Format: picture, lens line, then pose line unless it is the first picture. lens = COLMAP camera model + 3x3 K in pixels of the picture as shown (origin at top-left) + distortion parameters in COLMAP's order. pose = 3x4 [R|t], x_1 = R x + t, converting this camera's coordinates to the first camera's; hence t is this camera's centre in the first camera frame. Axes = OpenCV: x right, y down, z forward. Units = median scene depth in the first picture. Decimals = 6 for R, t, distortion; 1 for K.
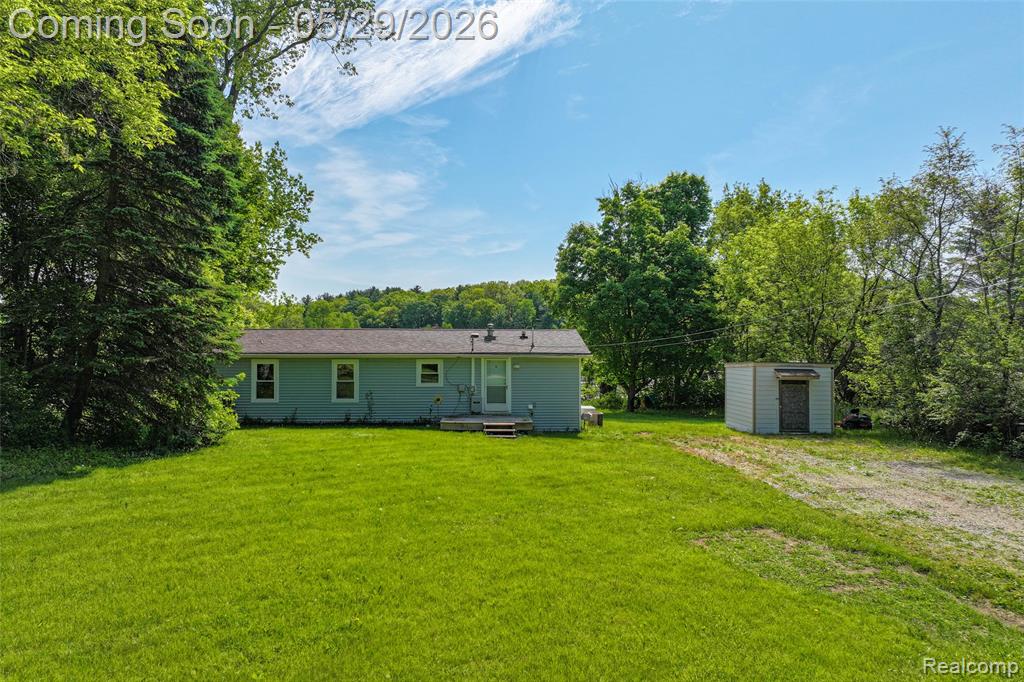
lens RADIAL K [[718.9, 0, 512.0], [0, 718.9, 341.0], [0, 0, 1]] dist [0.003052, 0.002692]
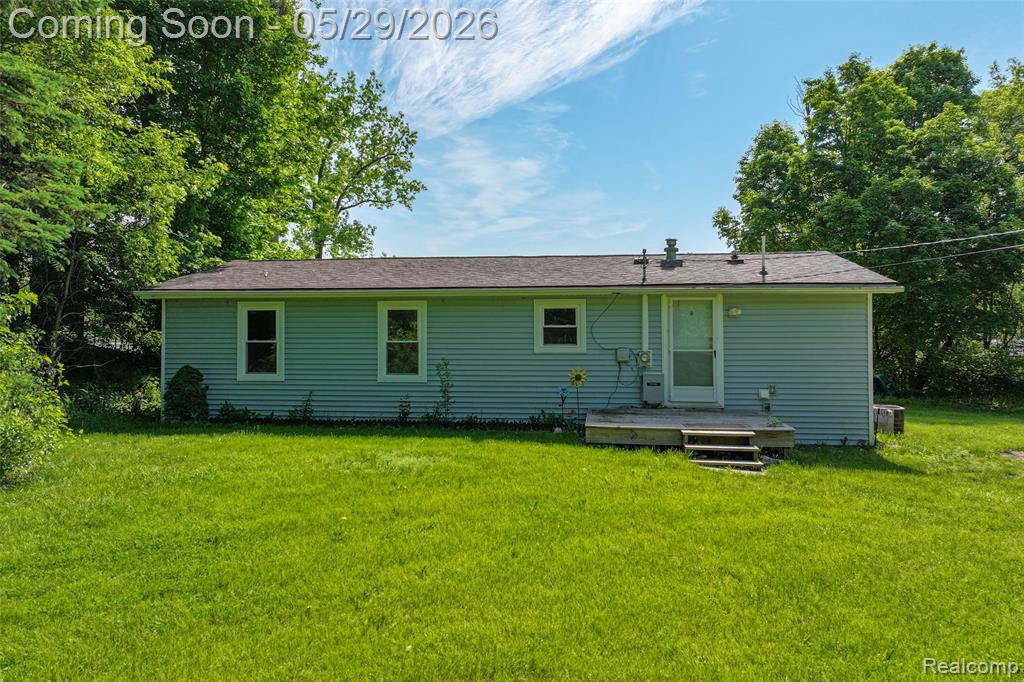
lens RADIAL K [[718.3, 0, 509.9], [0, 718.3, 317.3], [0, 0, 1]] dist [0.003926, -0.000814]
pose [[0.984880, -0.006663, -0.173107, -0.035529], [0.005414, 0.999956, -0.007686, 0.024608], [0.173151, 0.006632, 0.984873, 0.285087]]
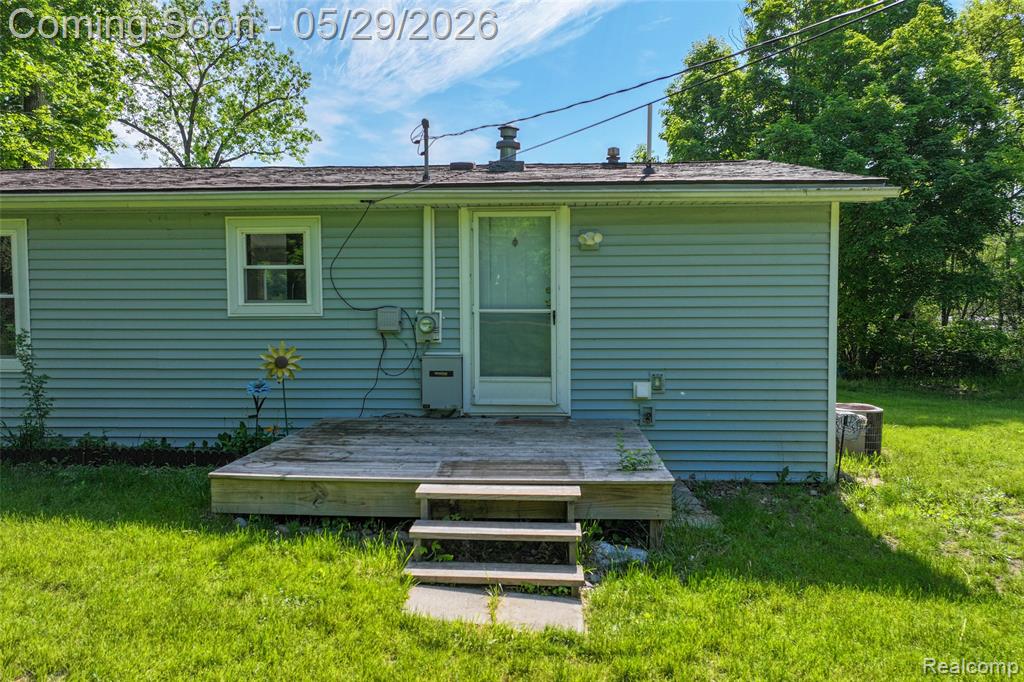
lens RADIAL K [[718.9, 0, 512.0], [0, 718.9, 341.0], [0, 0, 1]] dist [0.003052, 0.002692]
pose [[0.994612, -0.000313, -0.103669, 0.002920], [0.006099, 0.998440, 0.055501, 0.034135], [0.103490, -0.055834, 0.993062, 0.429099]]
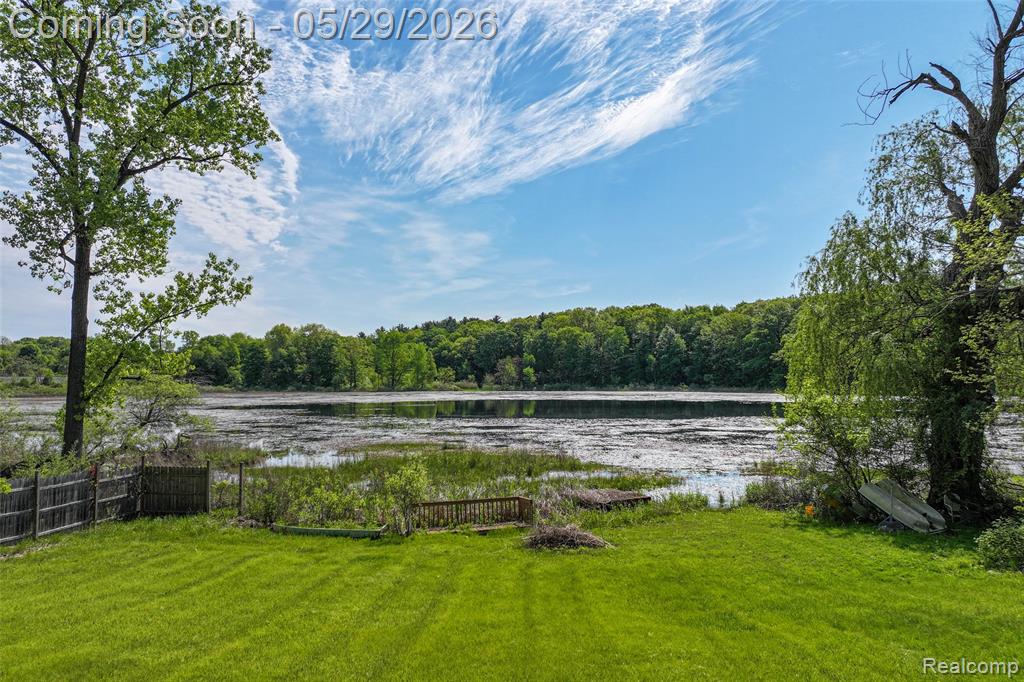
lens RADIAL K [[718.9, 0, 512.0], [0, 718.9, 341.0], [0, 0, 1]] dist [0.003052, 0.002692]
pose [[0.993772, -0.006786, -0.111223, -0.084542], [0.001235, 0.998753, -0.049902, 0.026741], [0.111423, 0.049454, 0.992542, 0.806094]]
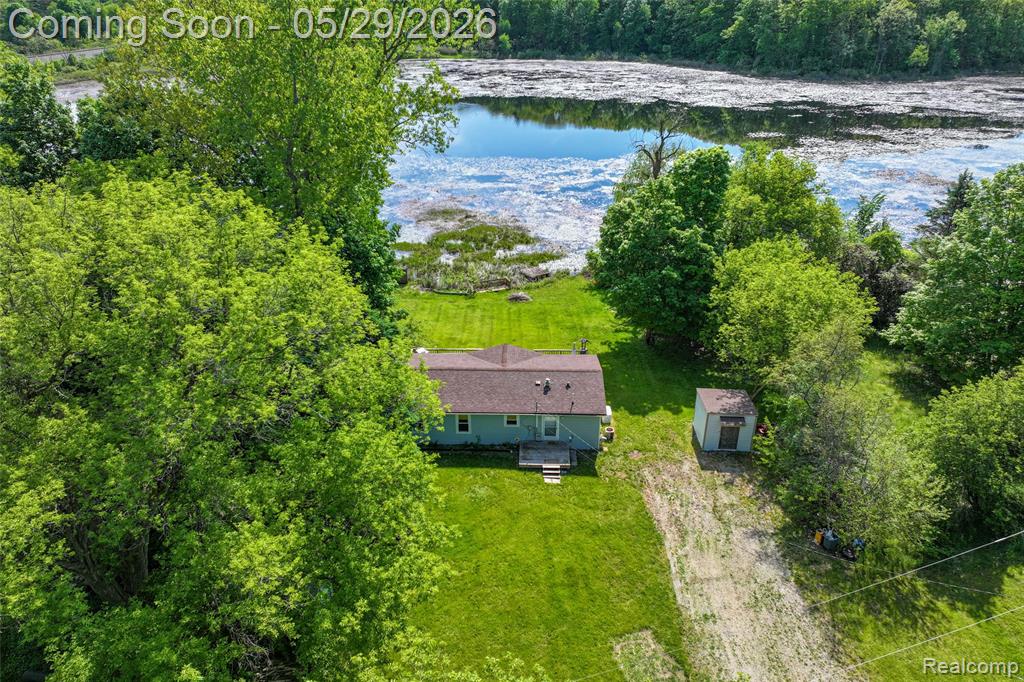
lens RADIAL K [[718.9, 0, 512.0], [0, 718.9, 341.0], [0, 0, 1]] dist [0.003052, 0.002692]
pose [[0.997030, 0.030977, -0.070510, 0.000597], [0.003919, 0.893948, 0.448153, -0.521976], [0.076915, -0.447098, 0.891172, -0.258746]]
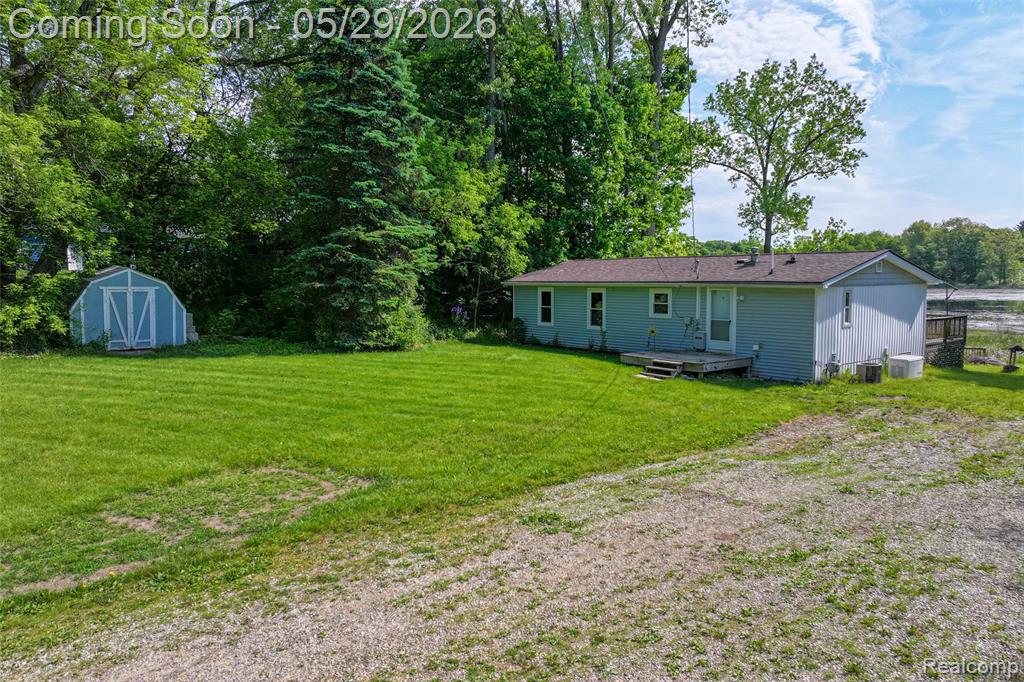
lens RADIAL K [[718.9, 0, 512.0], [0, 718.9, 341.0], [0, 0, 1]] dist [0.003052, 0.002692]
pose [[0.583533, 0.066508, -0.809361, 0.310623], [0.011152, 0.995890, 0.089877, 0.004200], [0.812013, -0.061472, 0.580394, 0.175096]]
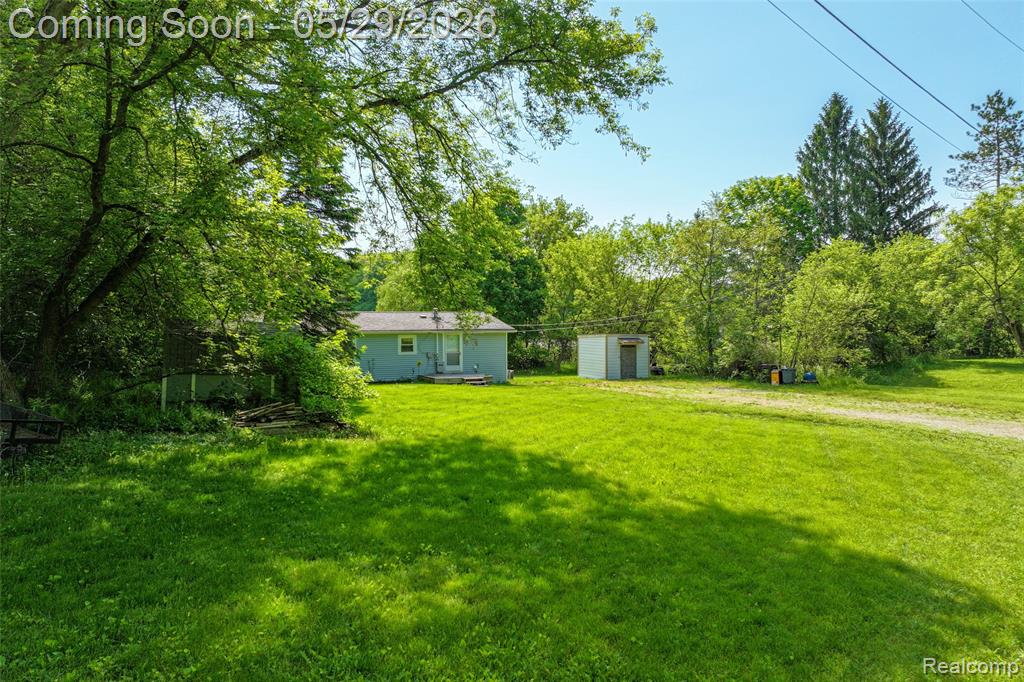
lens RADIAL K [[718.9, 0, 512.0], [0, 718.9, 341.0], [0, 0, 1]] dist [0.003052, 0.002692]
pose [[0.916374, -0.017492, 0.399941, -0.280180], [0.002052, 0.999237, 0.039002, -0.009194], [-0.400319, -0.034920, 0.915710, -0.194549]]
